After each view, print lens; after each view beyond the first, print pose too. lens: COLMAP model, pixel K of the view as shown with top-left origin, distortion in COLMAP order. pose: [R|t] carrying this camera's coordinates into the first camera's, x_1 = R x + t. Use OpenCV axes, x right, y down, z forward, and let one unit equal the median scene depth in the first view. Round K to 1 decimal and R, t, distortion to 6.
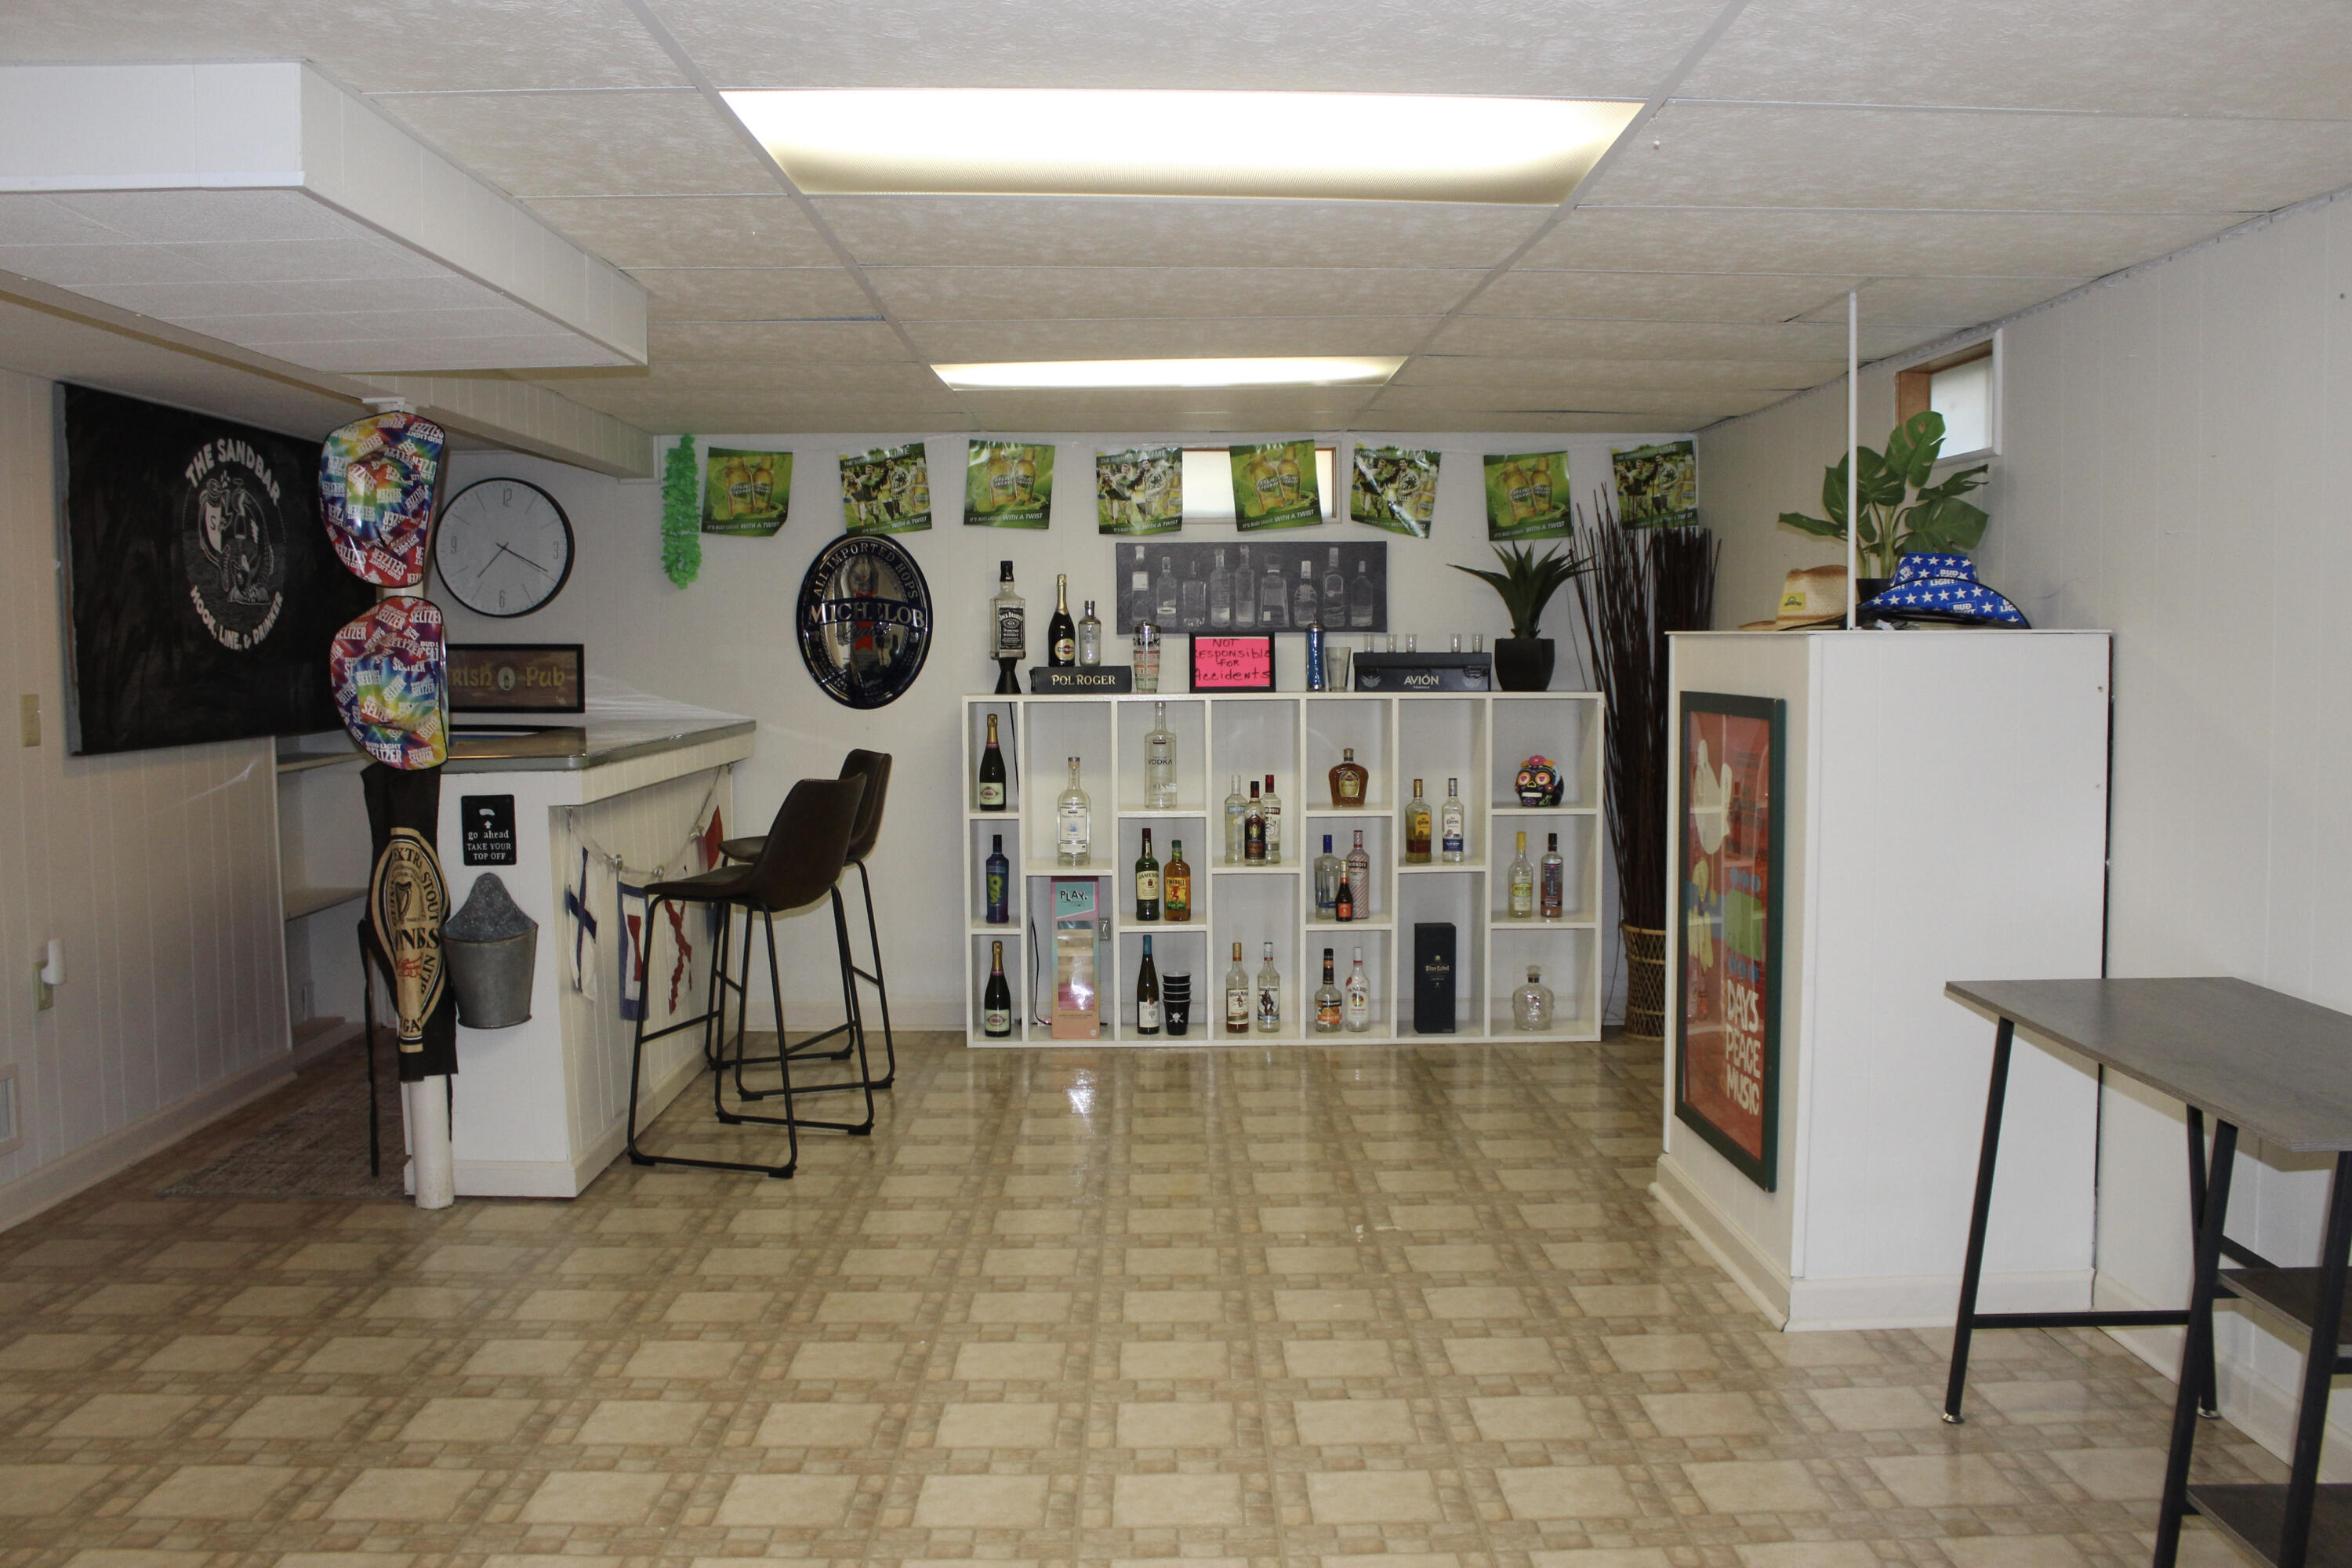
lens RADIAL K [[1974.8, 0, 1165.7], [0, 1974.8, 781.7], [0, 0, 1]] dist [-0.146842, 0.127913]
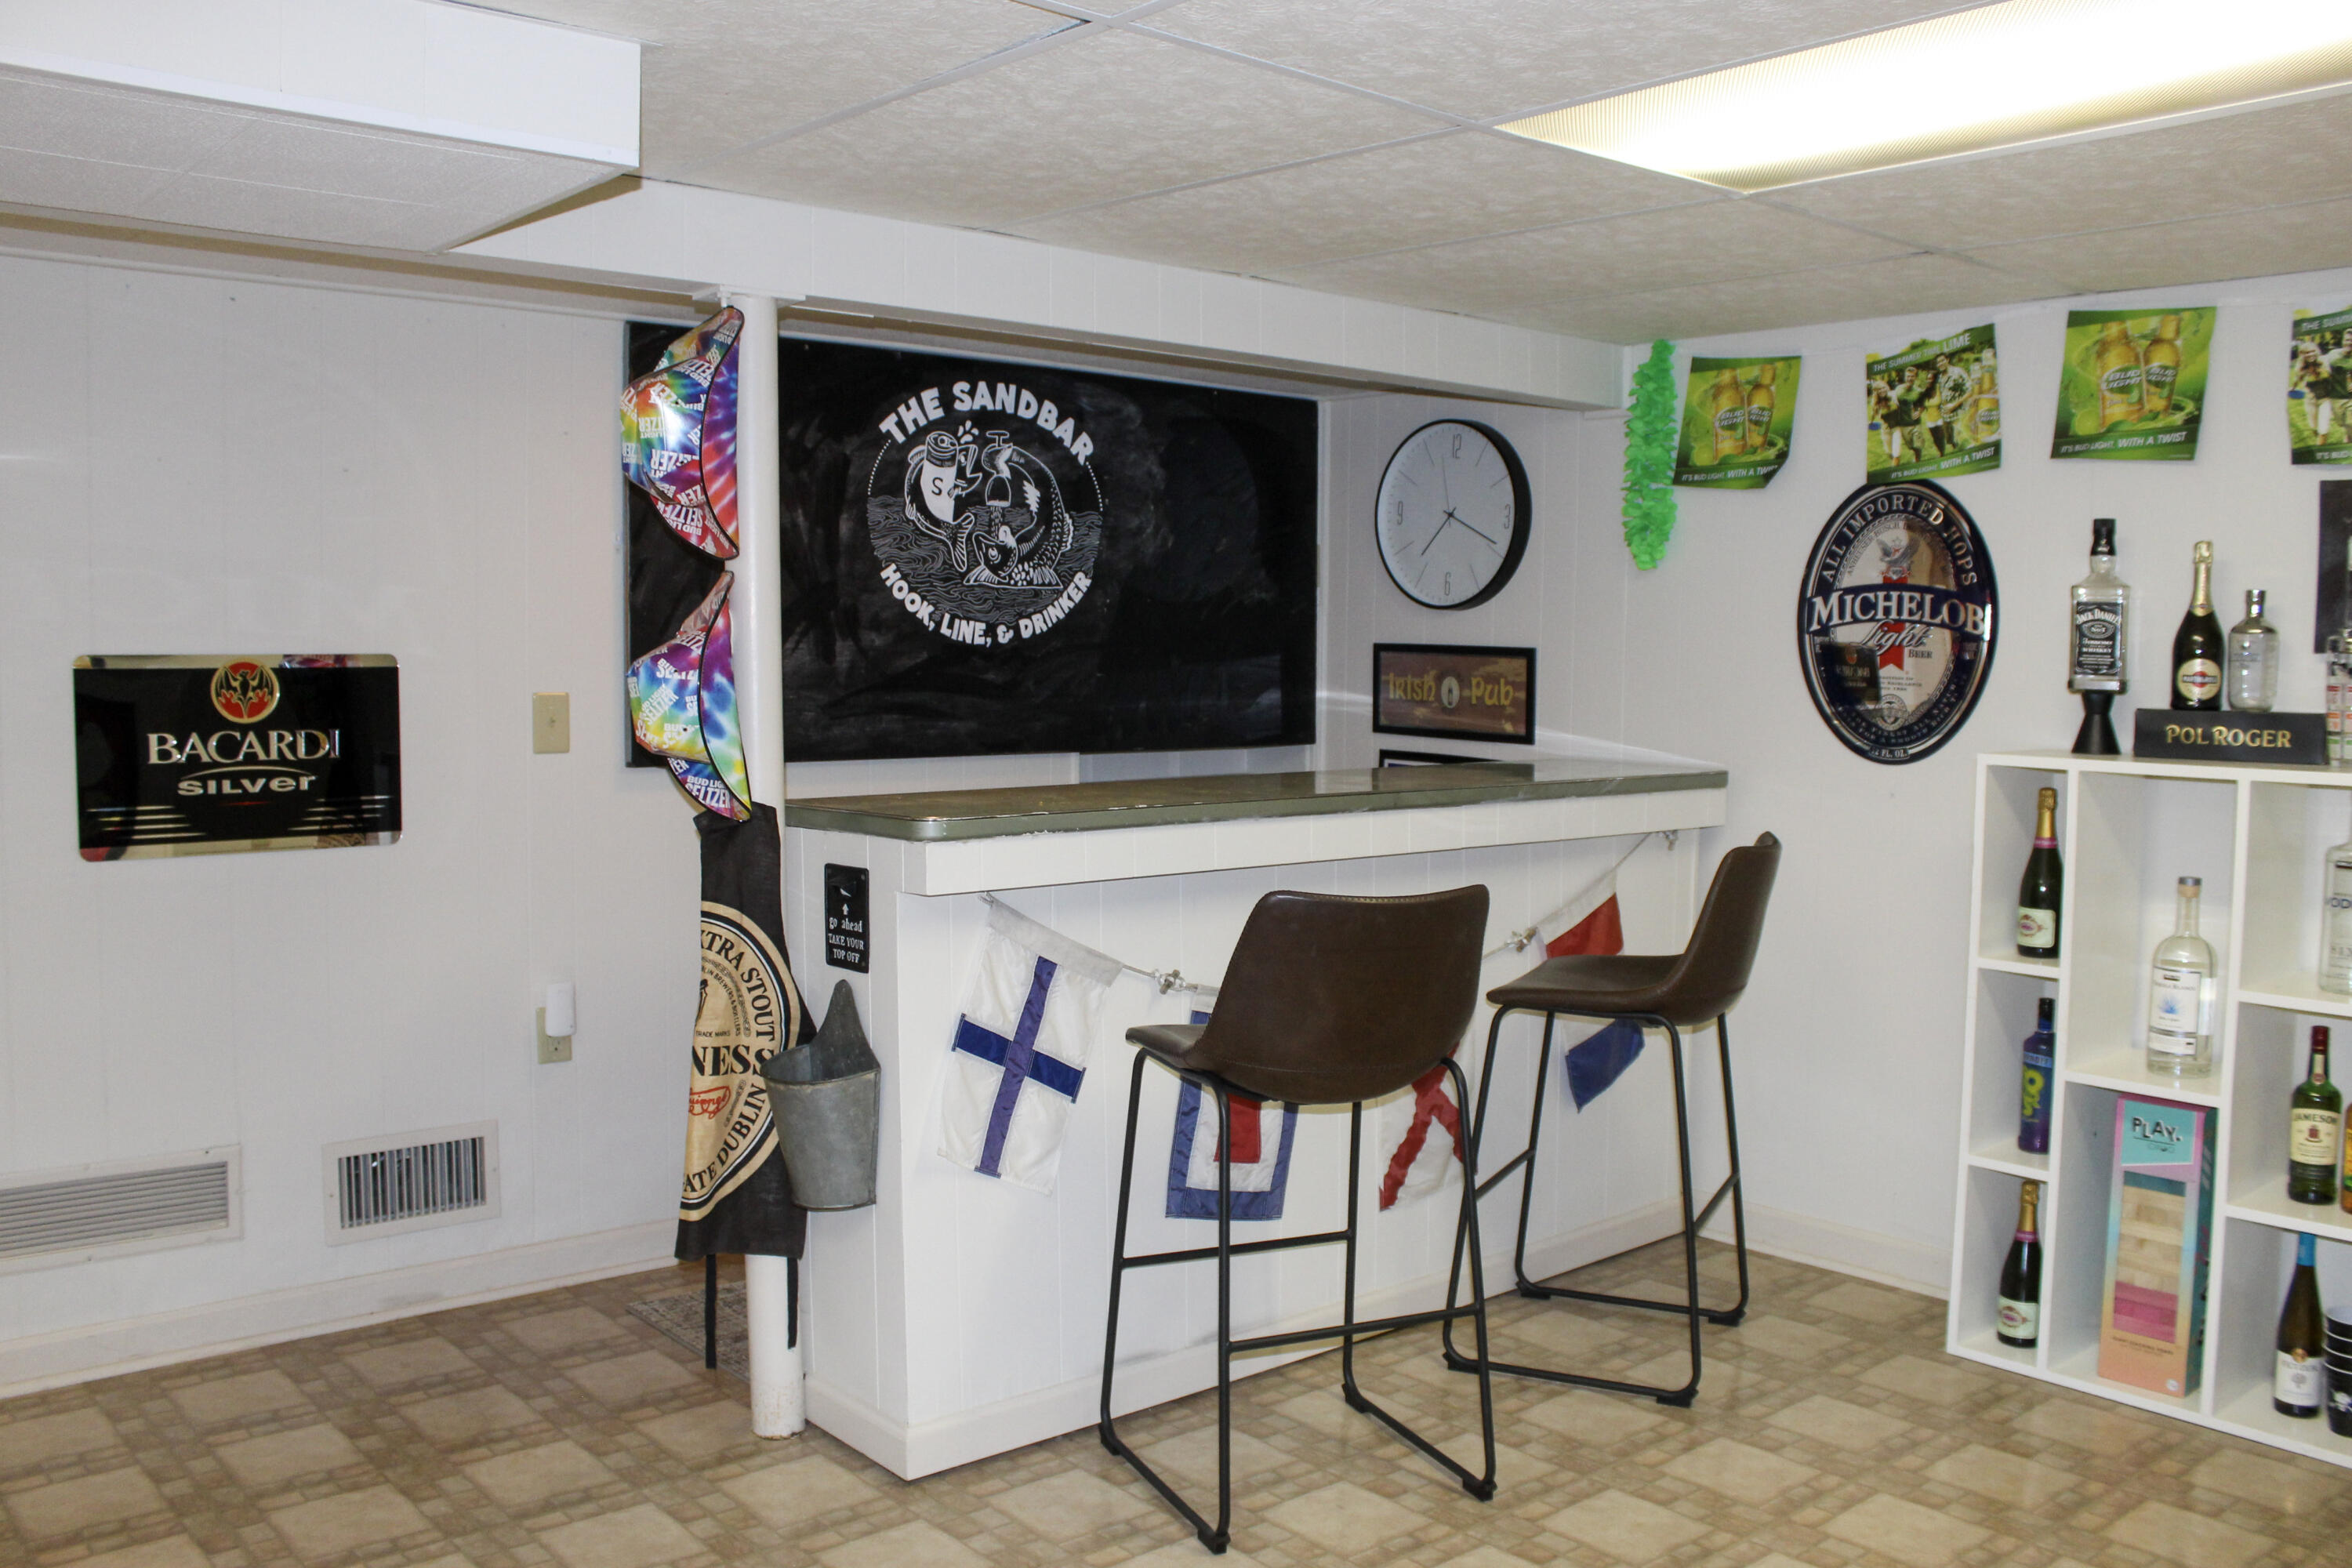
lens RADIAL K [[1974.8, 0, 1241.4], [0, 1974.8, 793.7], [0, 0, 1]] dist [-0.146842, 0.127913]
pose [[0.656685, 0.072074, -0.750713, 0.175215], [-0.068764, 0.996999, 0.035569, -0.036004], [0.751023, 0.028264, 0.659670, 0.450778]]
